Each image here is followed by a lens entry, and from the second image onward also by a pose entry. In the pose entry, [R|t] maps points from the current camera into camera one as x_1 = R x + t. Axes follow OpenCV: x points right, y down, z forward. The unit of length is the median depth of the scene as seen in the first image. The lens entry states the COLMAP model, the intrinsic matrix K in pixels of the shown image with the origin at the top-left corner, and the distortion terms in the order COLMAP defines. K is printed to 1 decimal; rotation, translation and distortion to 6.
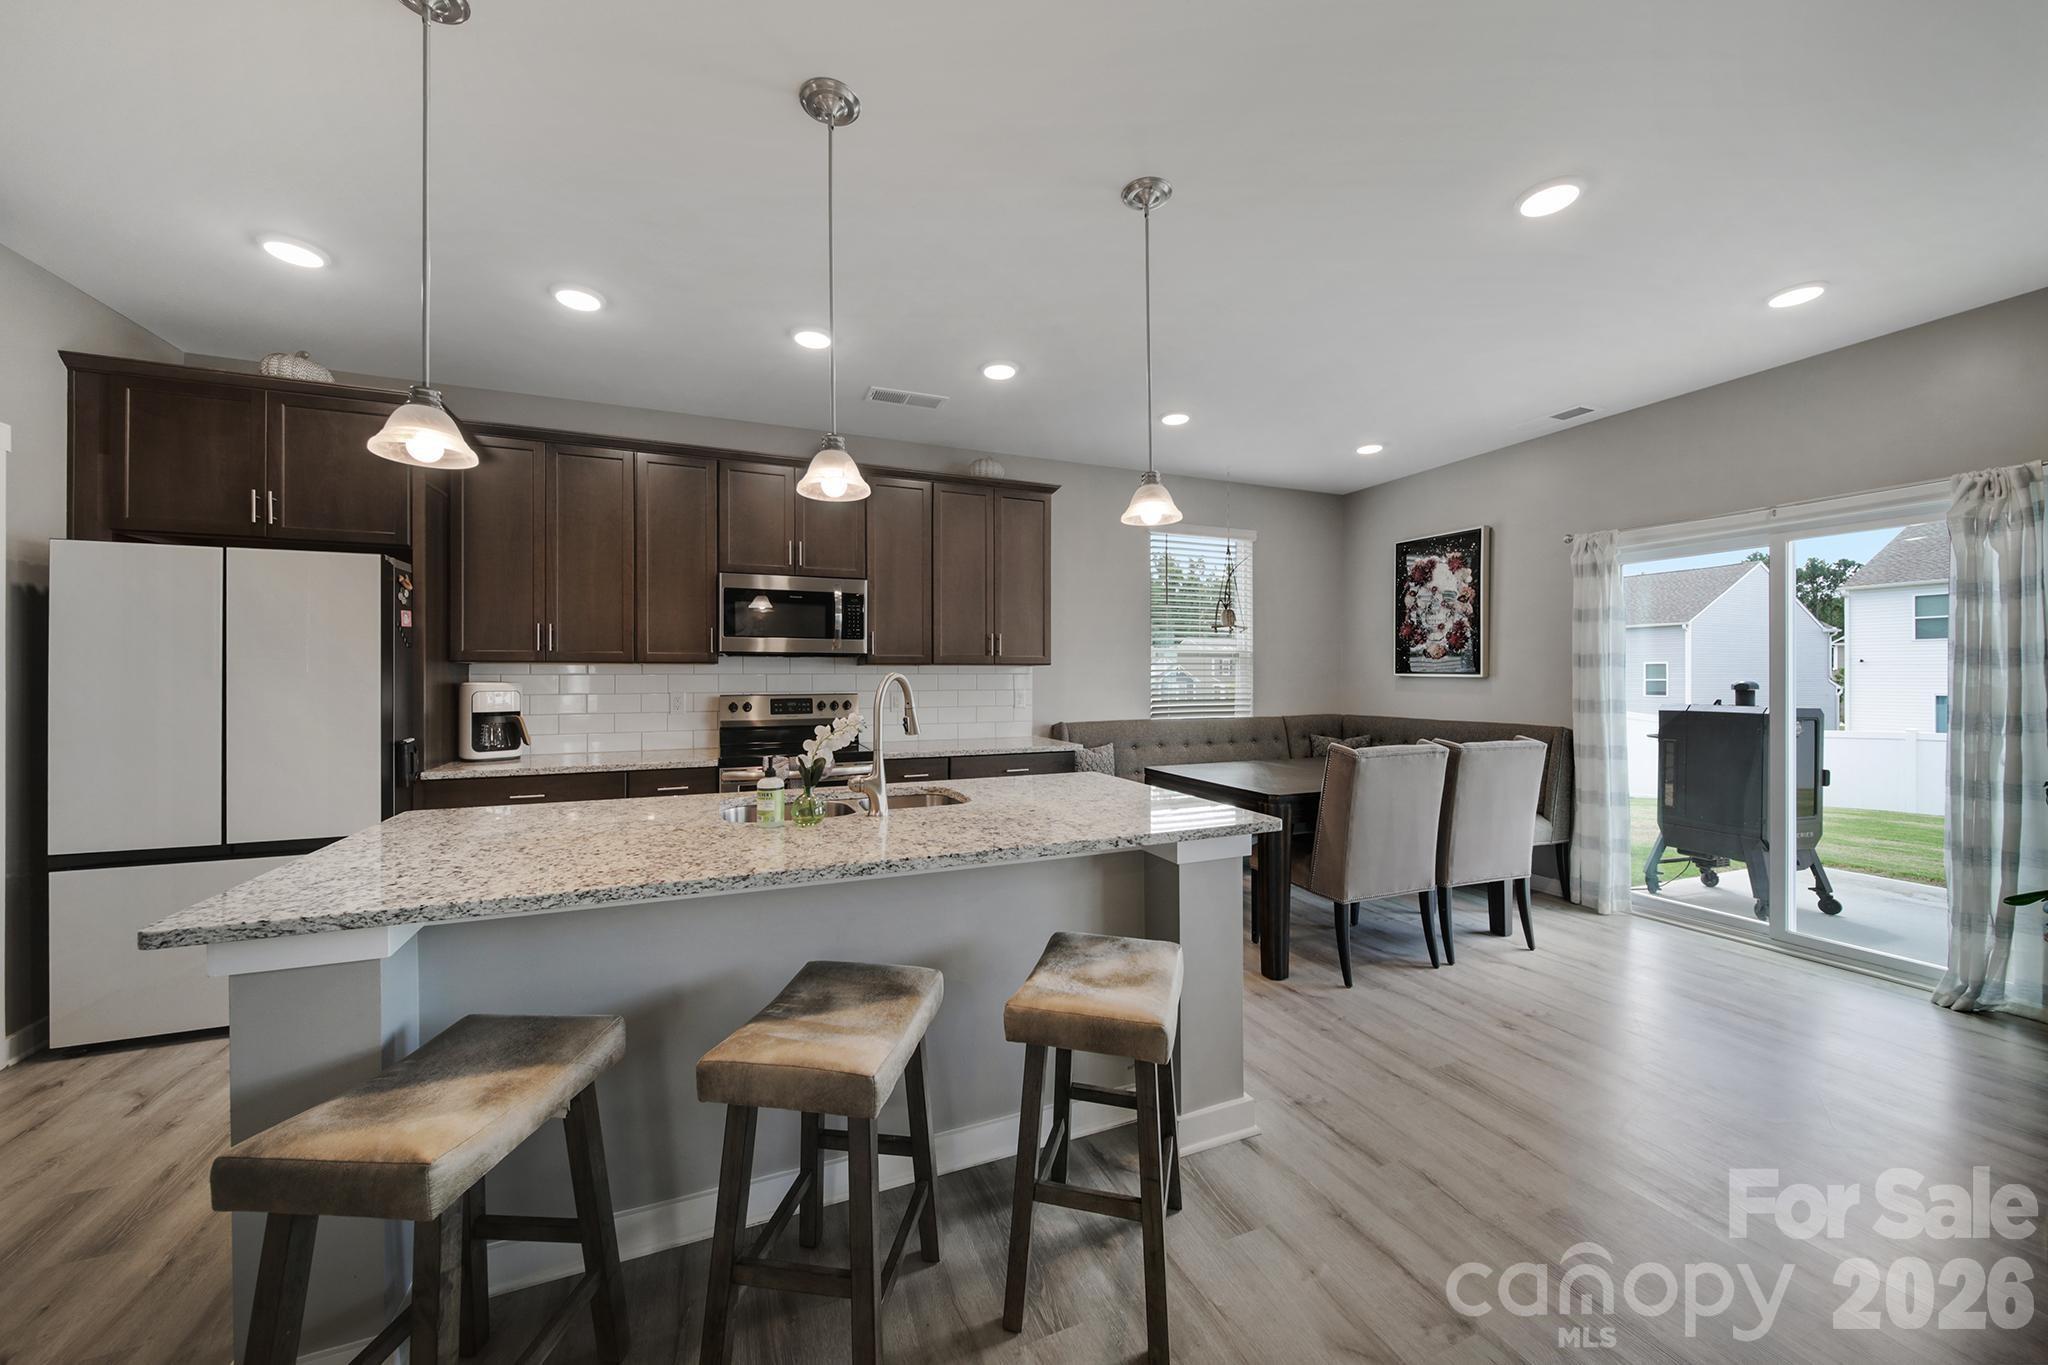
lens RADIAL K [[719.8, 0, 1020.0], [0, 719.8, 677.8], [0, 0, 1]] dist [-0.001458, -0.001405]
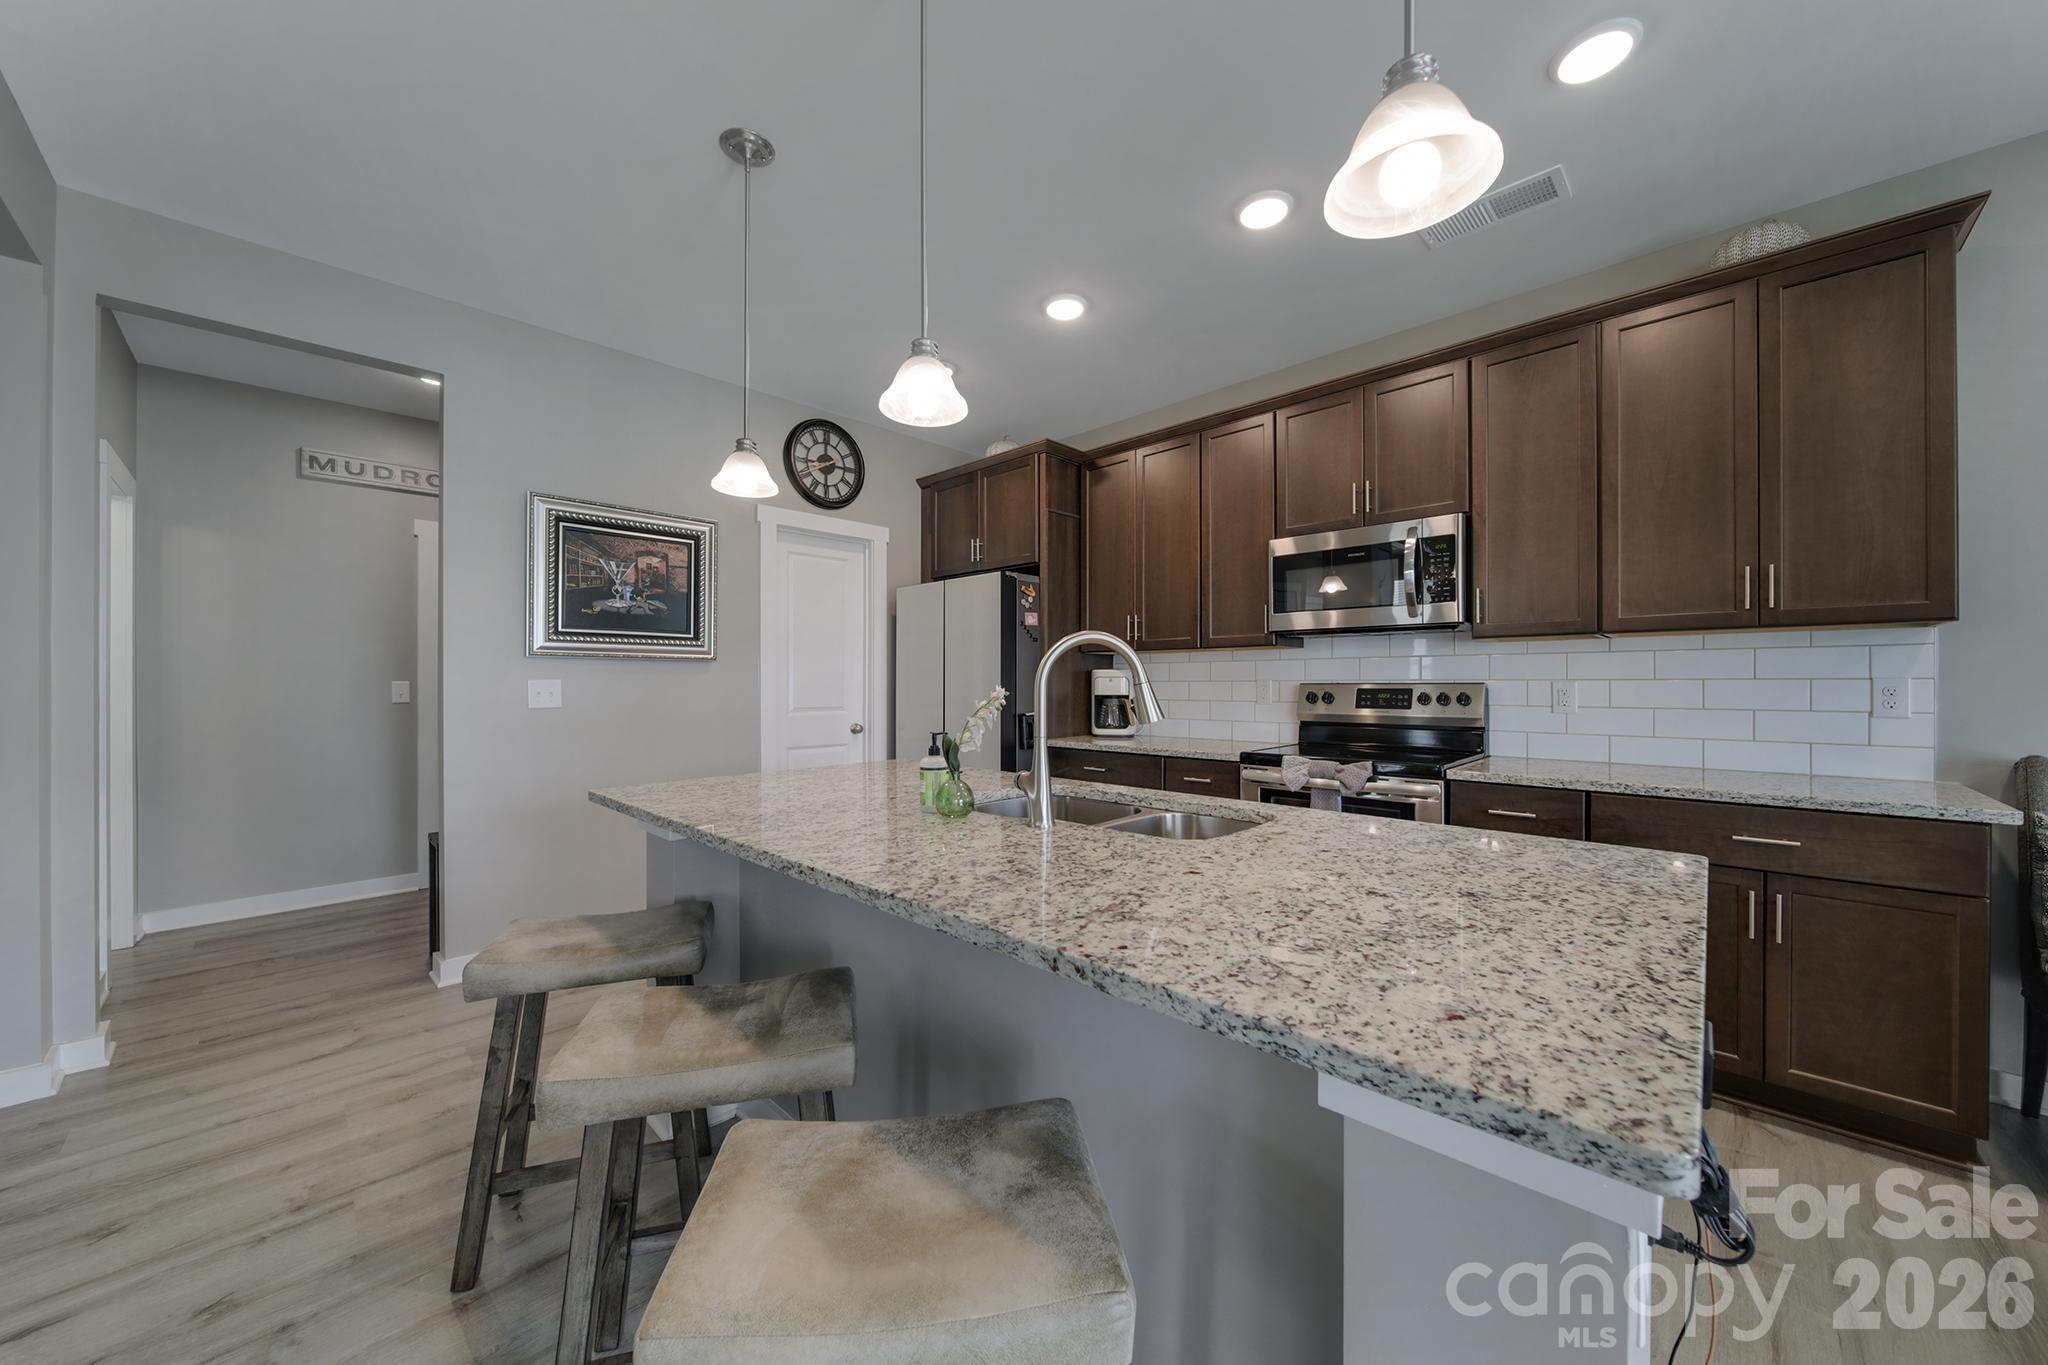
lens RADIAL K [[719.8, 0, 1019.6], [0, 719.8, 679.8], [0, 0, 1]] dist [-0.001458, -0.001405]
pose [[0.397381, -0.002398, -0.917651, 0.241491], [-0.000377, 0.999996, -0.002777, 0.022912], [0.917654, 0.001450, 0.397378, 0.354954]]
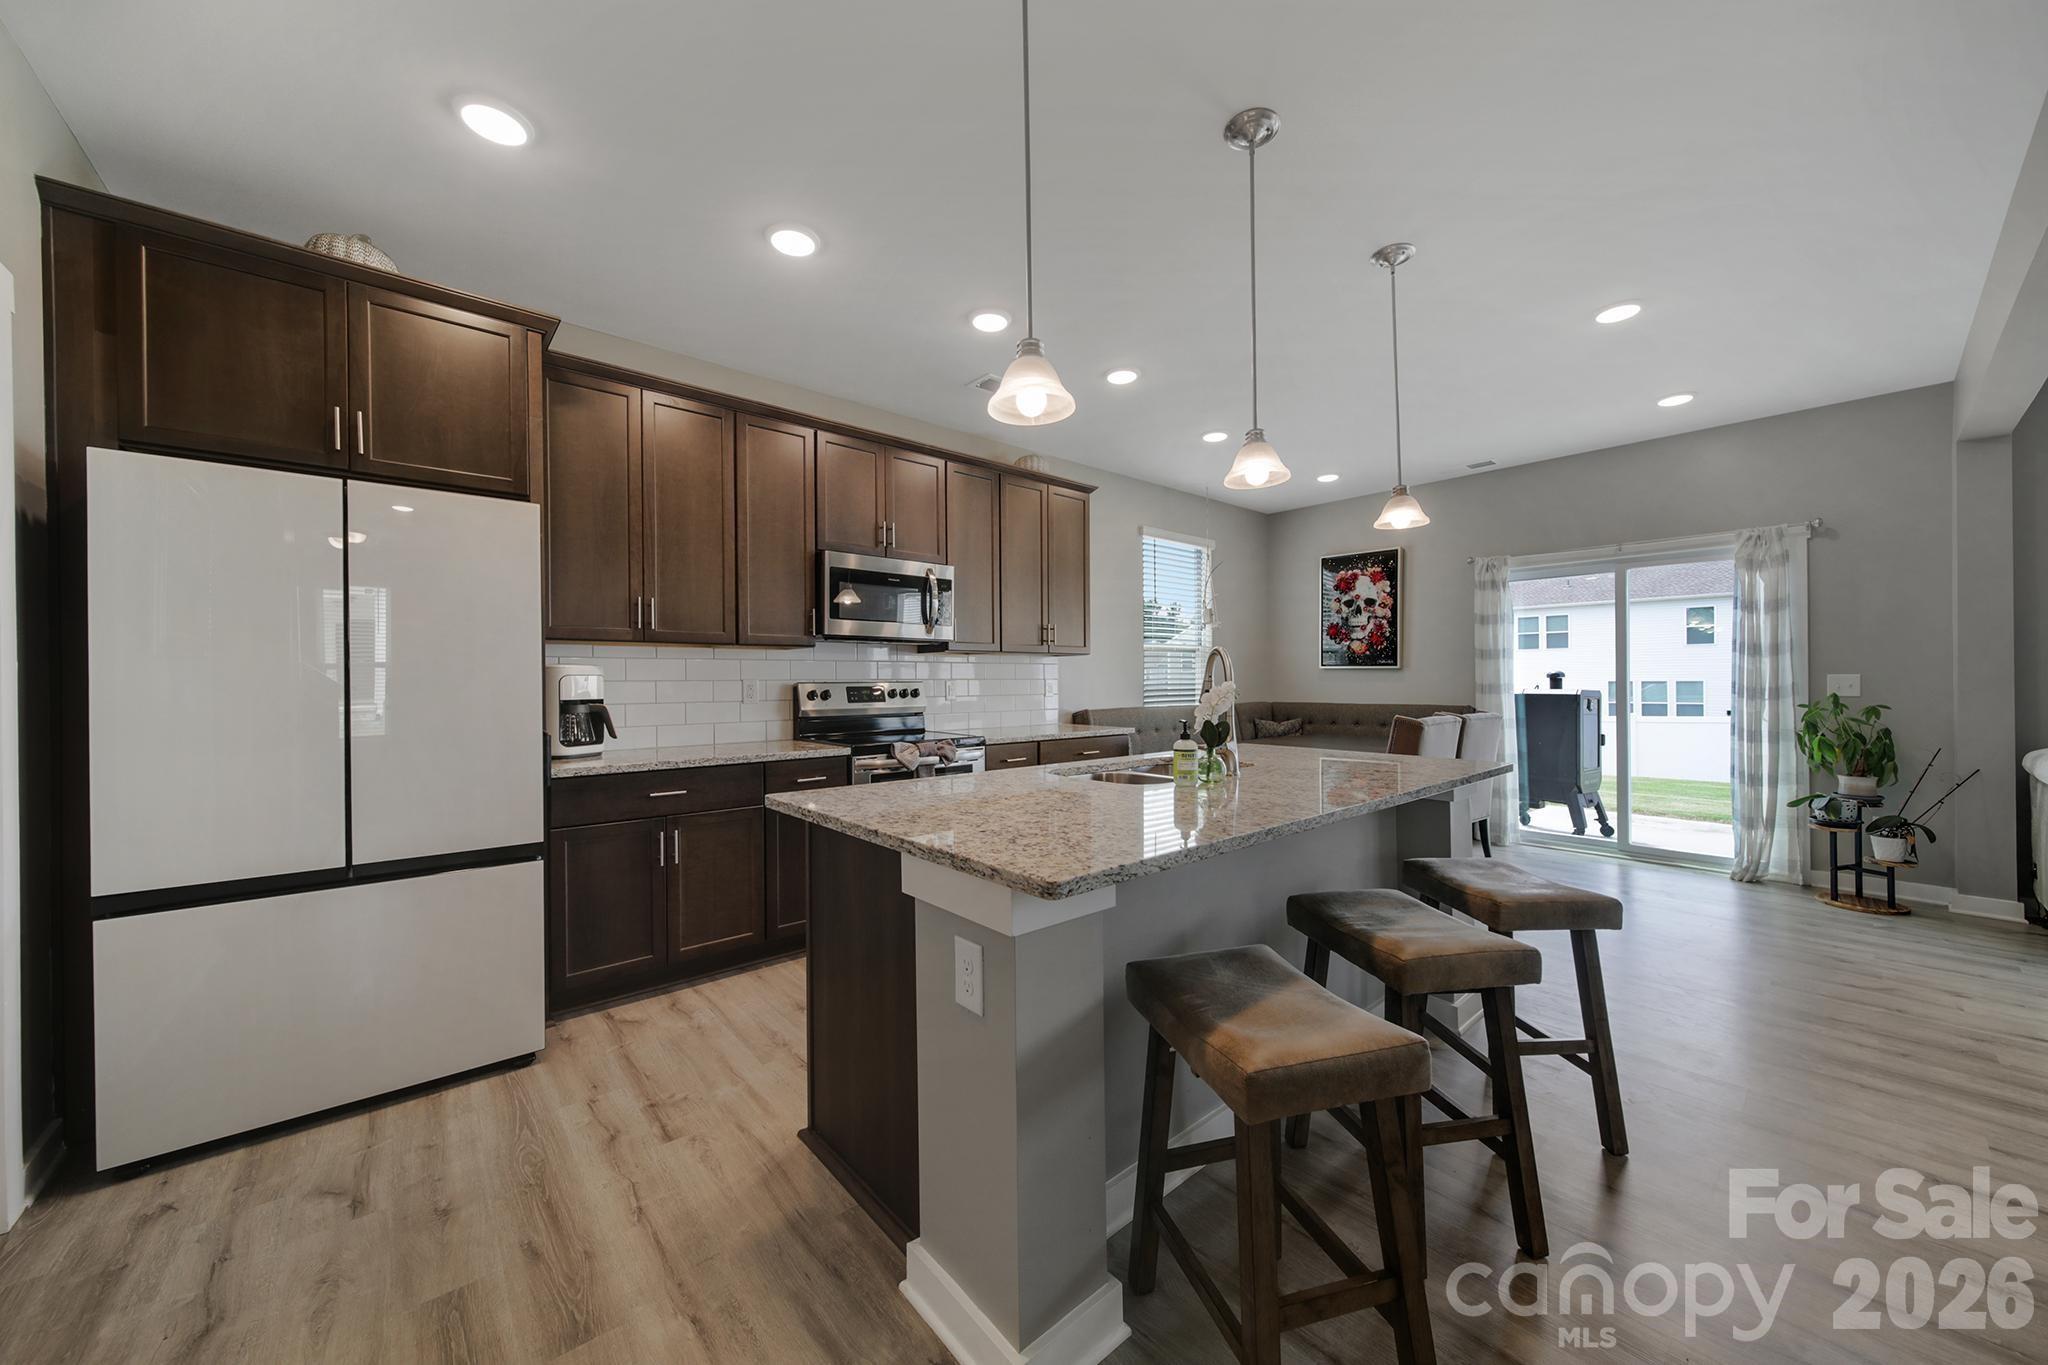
lens RADIAL K [[719.8, 0, 1021.6], [0, 719.8, 680.2], [0, 0, 1]] dist [-0.001458, -0.001405]
pose [[0.948876, -0.002219, 0.315640, -0.441628], [0.003157, 0.999992, -0.002462, 0.024618], [-0.315632, 0.003332, 0.948876, 0.026281]]
